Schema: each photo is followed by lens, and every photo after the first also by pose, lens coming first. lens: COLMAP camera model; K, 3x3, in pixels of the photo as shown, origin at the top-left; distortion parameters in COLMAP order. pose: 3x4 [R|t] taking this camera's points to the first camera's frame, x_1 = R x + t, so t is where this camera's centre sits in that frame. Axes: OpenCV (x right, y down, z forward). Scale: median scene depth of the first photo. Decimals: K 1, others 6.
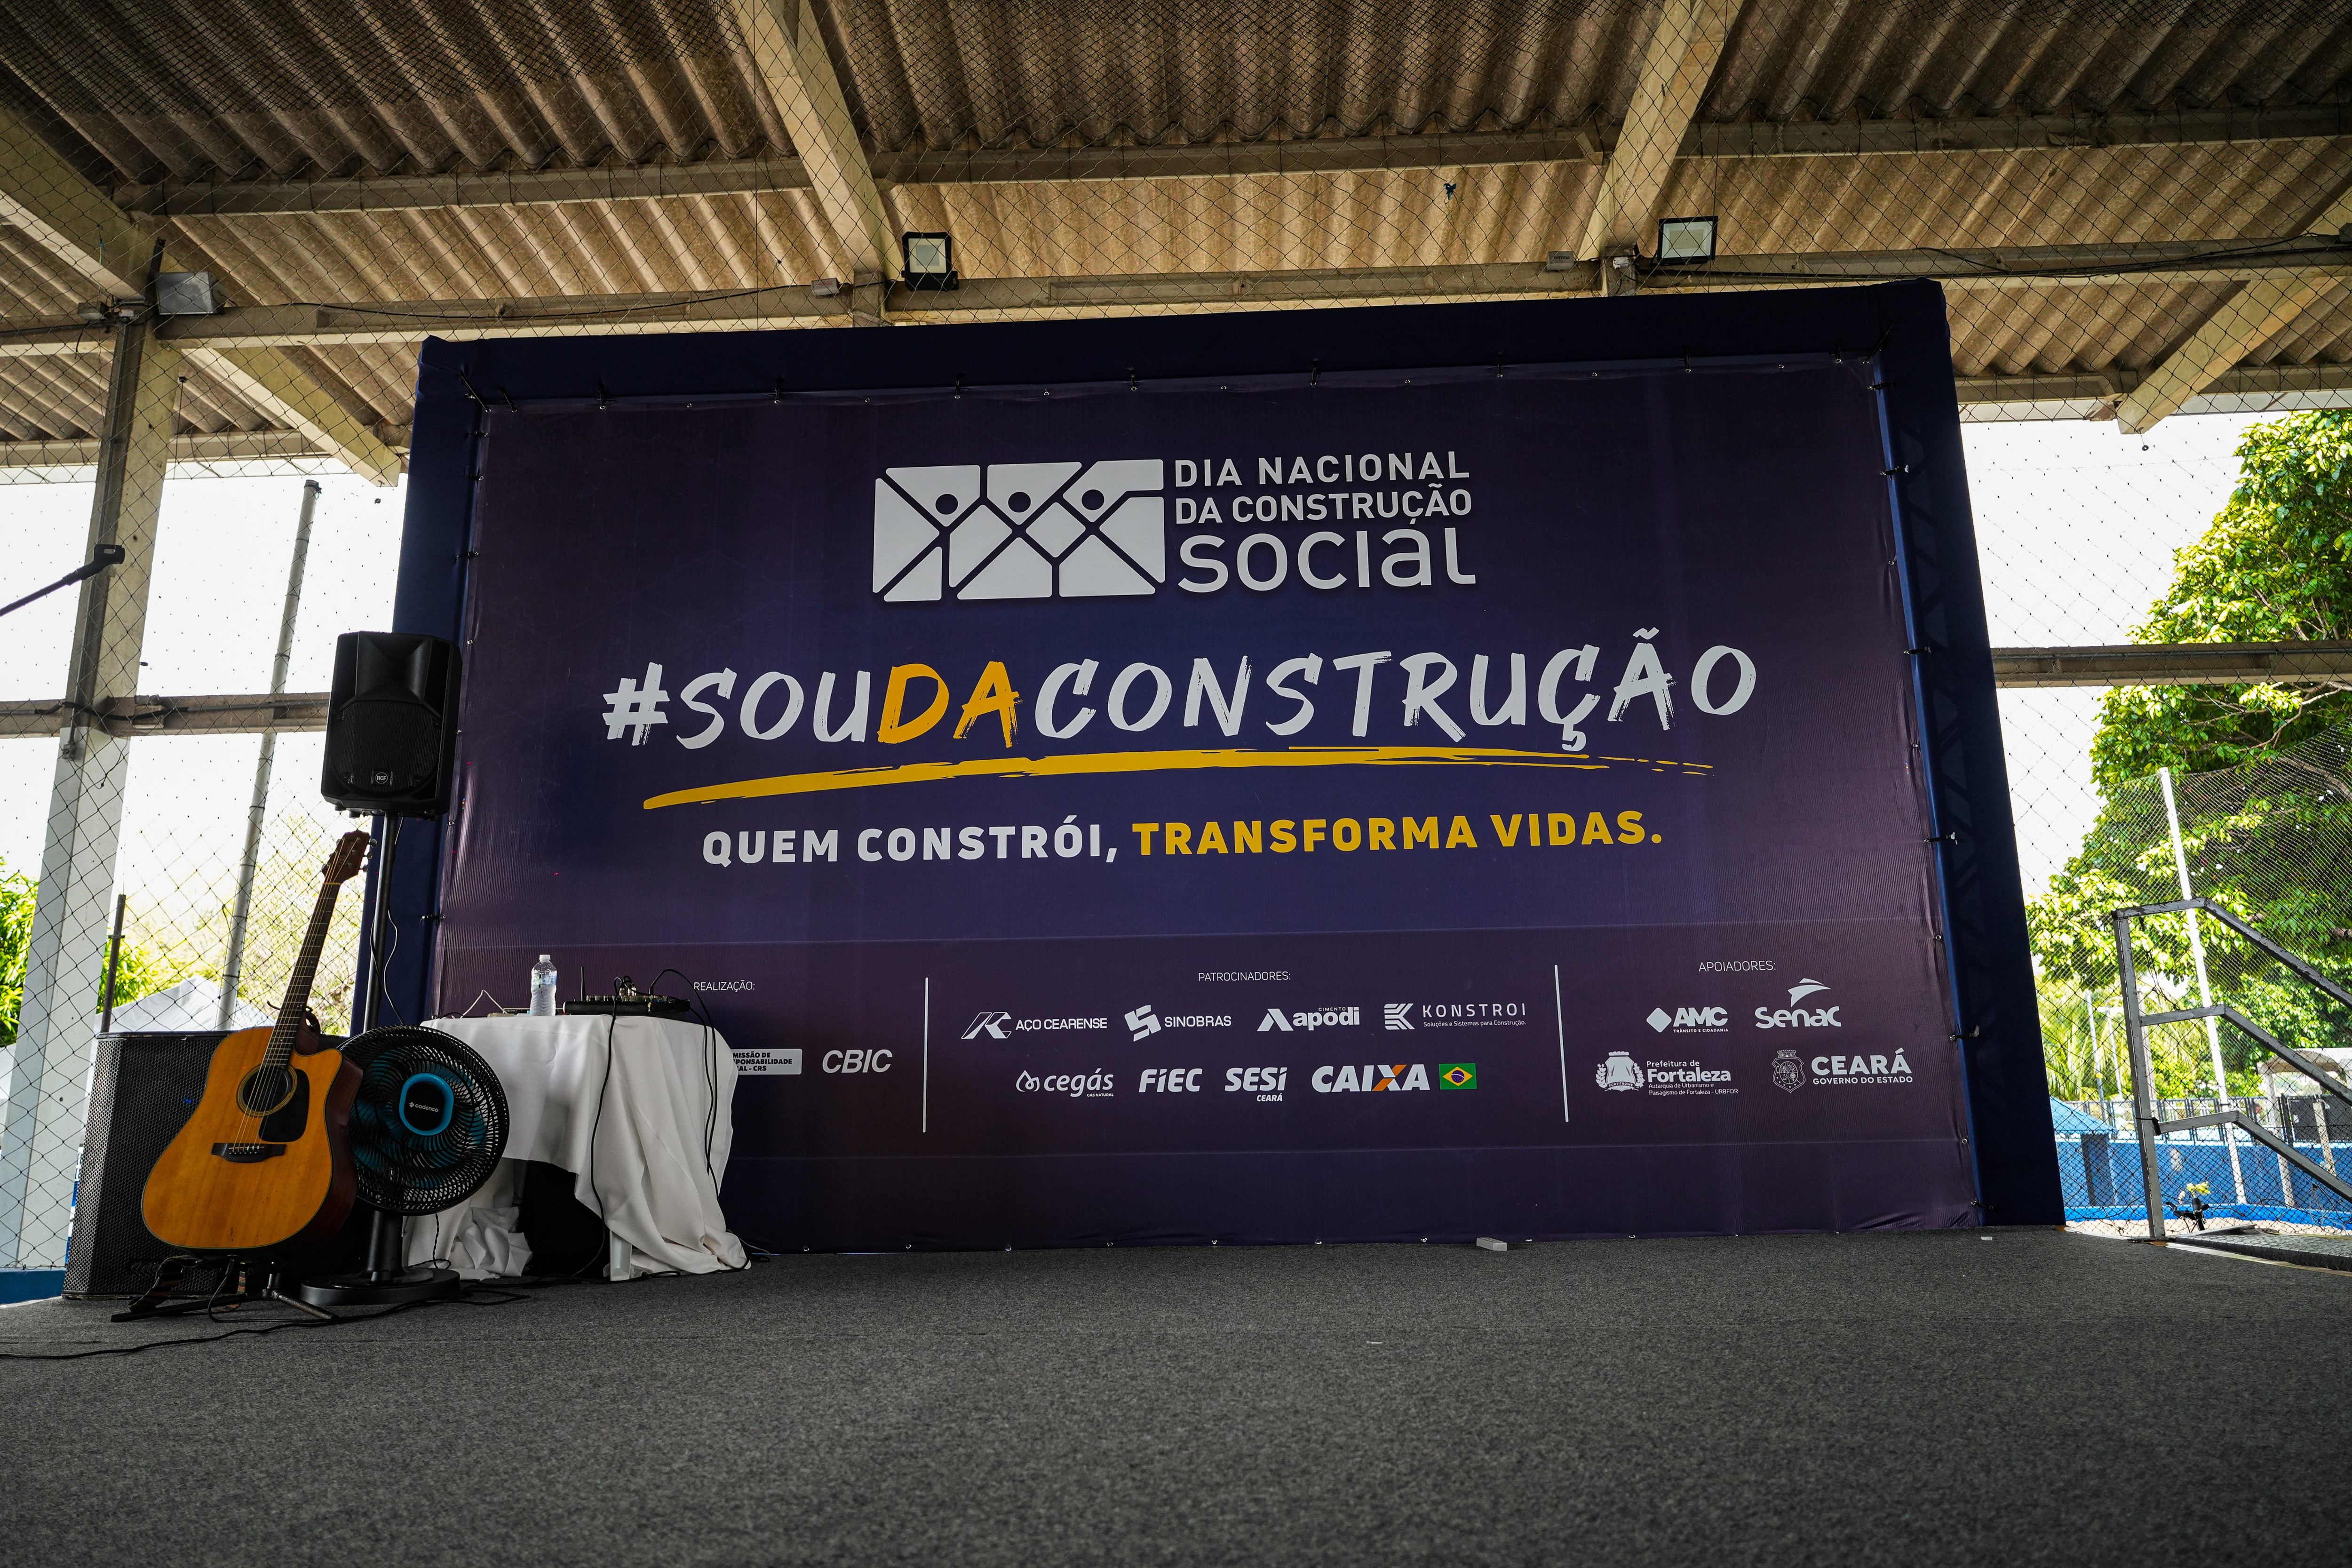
lens RADIAL K [[1571.0, 0, 1193.6], [0, 1571.0, 786.8], [0, 0, 1]] dist [-0.005306, -0.000334]
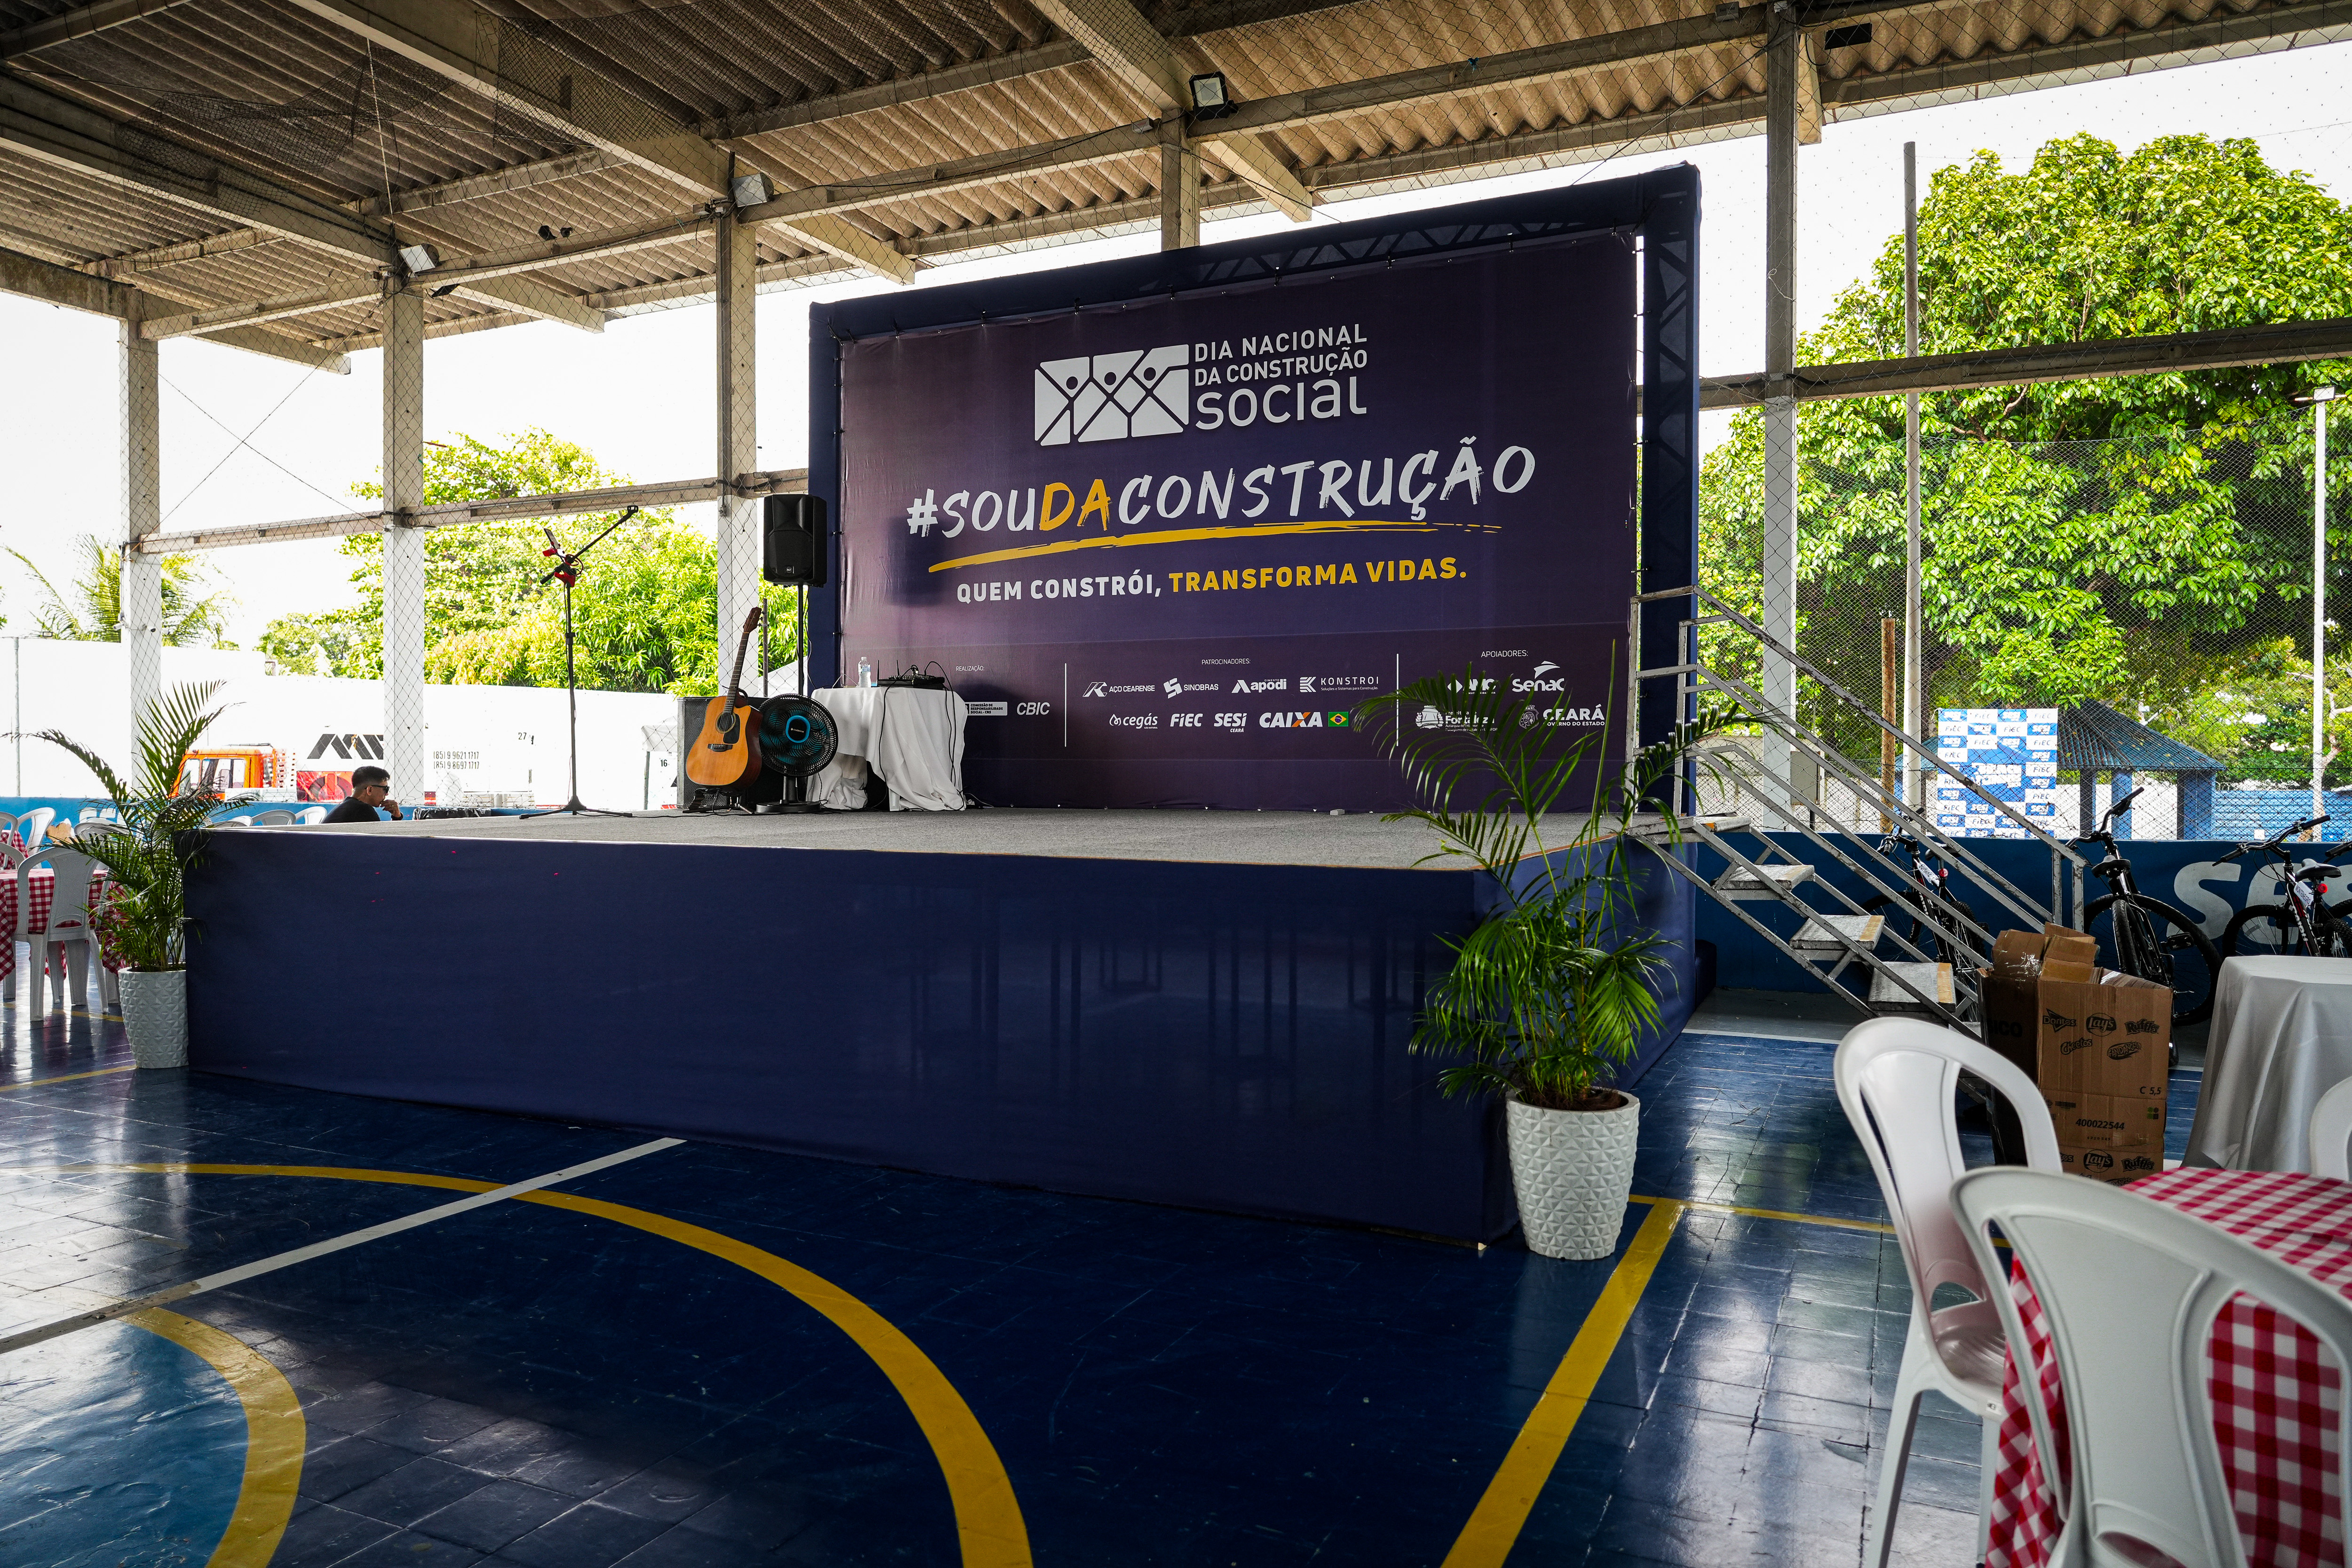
lens RADIAL K [[1571.0, 0, 1178.9], [0, 1571.0, 800.2], [0, 0, 1]] dist [-0.005306, -0.000334]
pose [[0.918285, 0.028232, -0.394911, 0.653636], [0.066783, 0.972117, 0.224786, -0.120593], [0.390246, -0.232791, 0.890795, -0.586403]]
